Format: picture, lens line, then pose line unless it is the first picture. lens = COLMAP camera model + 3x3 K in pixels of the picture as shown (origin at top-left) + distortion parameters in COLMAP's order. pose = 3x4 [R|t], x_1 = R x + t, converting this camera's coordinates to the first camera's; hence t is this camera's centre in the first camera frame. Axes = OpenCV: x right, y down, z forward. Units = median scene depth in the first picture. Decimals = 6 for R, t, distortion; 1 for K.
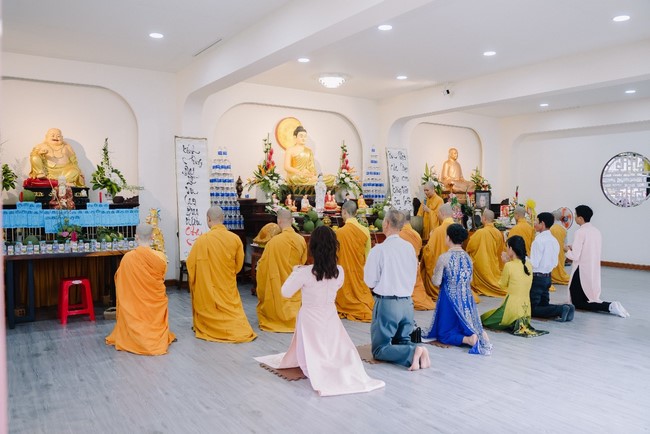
lens RADIAL K [[526.1, 0, 325.0], [0, 526.1, 217.0], [0, 0, 1]] dist [-0.103869, 0.066115]
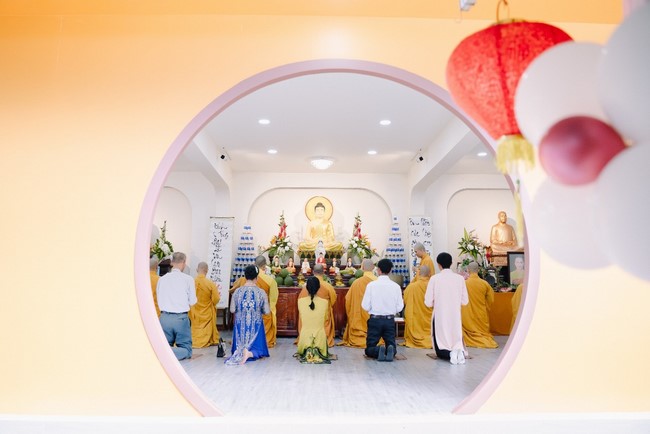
lens RADIAL K [[526.1, 0, 325.0], [0, 526.1, 217.0], [0, 0, 1]] dist [-0.103869, 0.066115]
pose [[0.837832, -0.073852, -0.540910, 0.666701], [-0.019972, 0.985998, -0.165556, 0.063792], [0.545563, 0.149512, 0.824626, 0.017036]]
